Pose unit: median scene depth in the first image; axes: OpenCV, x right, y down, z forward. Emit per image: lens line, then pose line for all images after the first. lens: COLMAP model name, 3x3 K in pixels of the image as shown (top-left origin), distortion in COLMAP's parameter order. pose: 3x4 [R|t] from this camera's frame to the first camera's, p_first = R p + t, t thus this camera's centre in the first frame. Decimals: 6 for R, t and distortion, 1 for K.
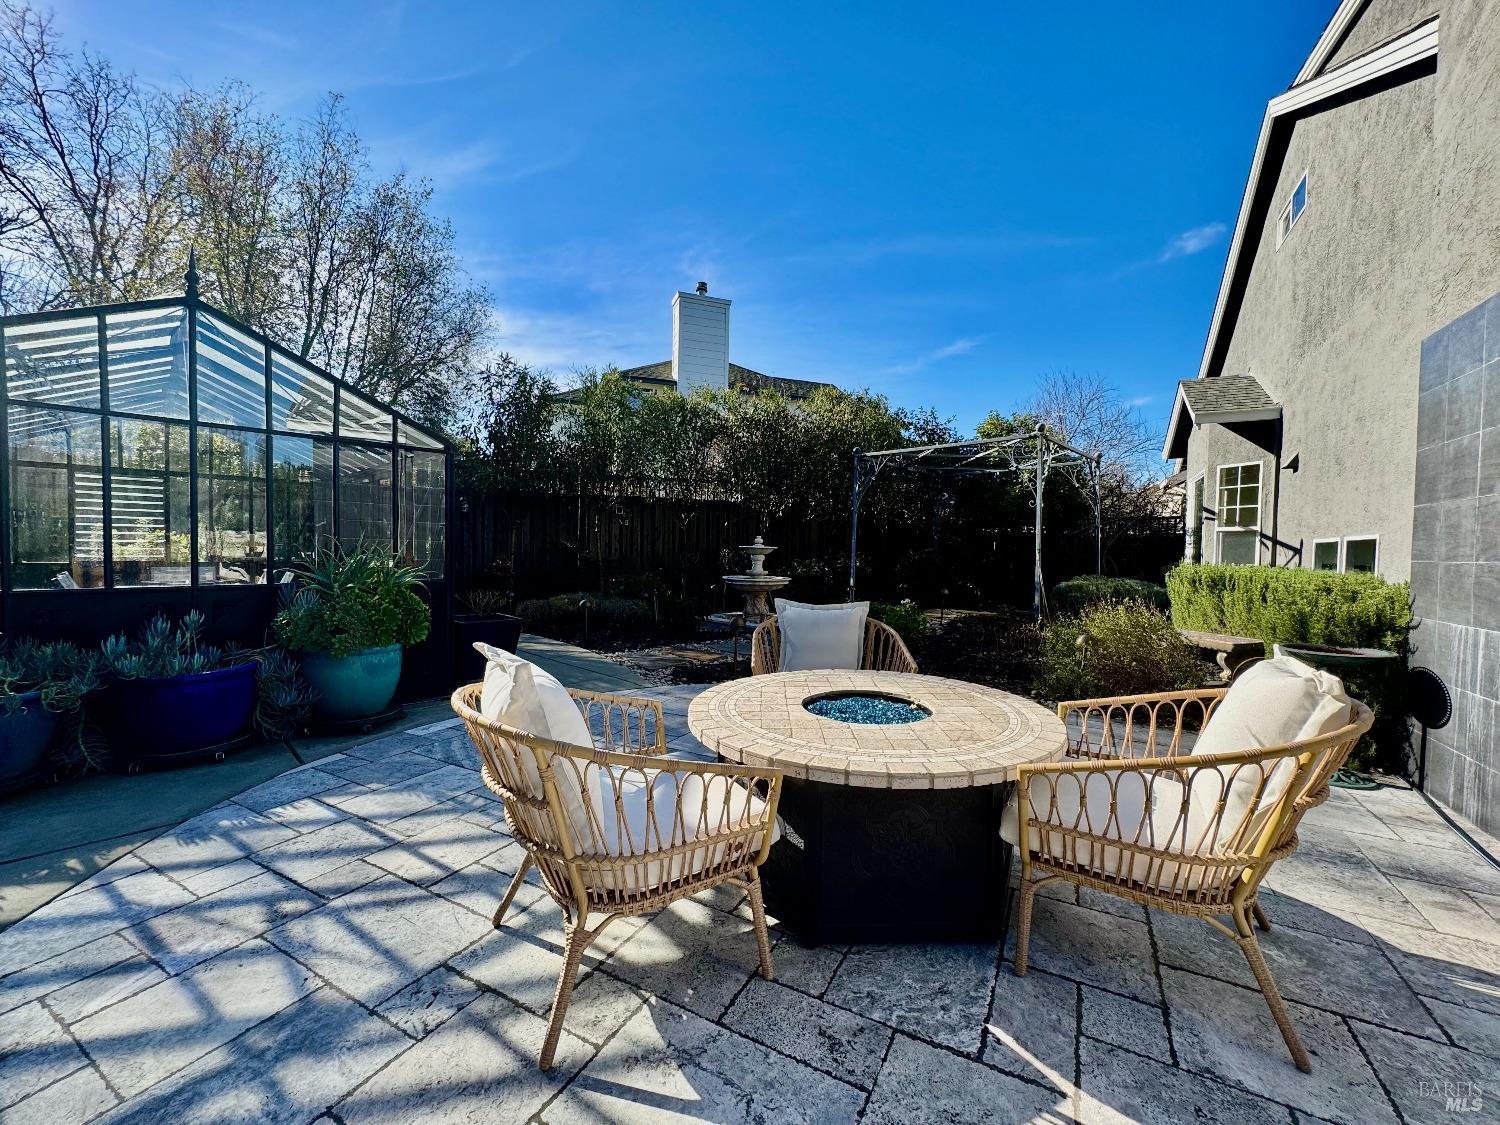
lens RADIAL K [[594.6, 0, 750.4], [0, 594.6, 564.7], [0, 0, 1]] dist [0.001193, 0.000502]
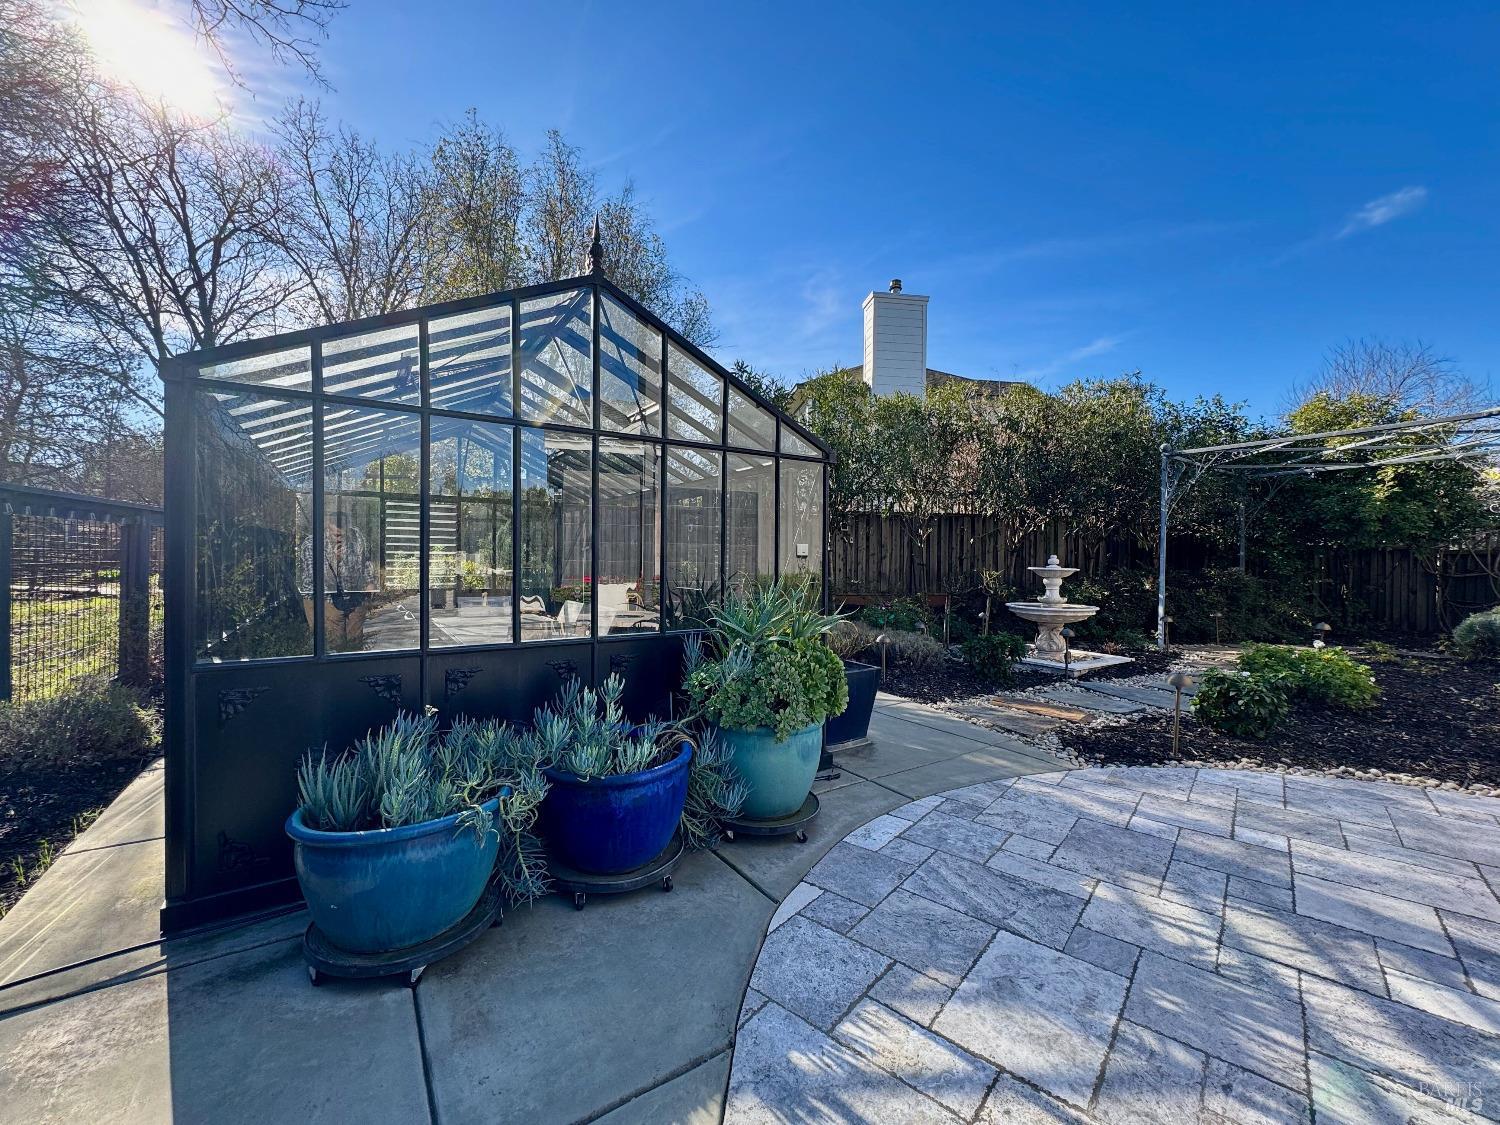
lens RADIAL K [[594.6, 0, 759.6], [0, 594.6, 566.6], [0, 0, 1]] dist [0.001193, 0.000502]
pose [[0.980955, -0.002742, -0.194215, -0.291622], [-0.000683, 0.999845, -0.017566, -0.023616], [0.194233, 0.017364, 0.980802, 0.137872]]
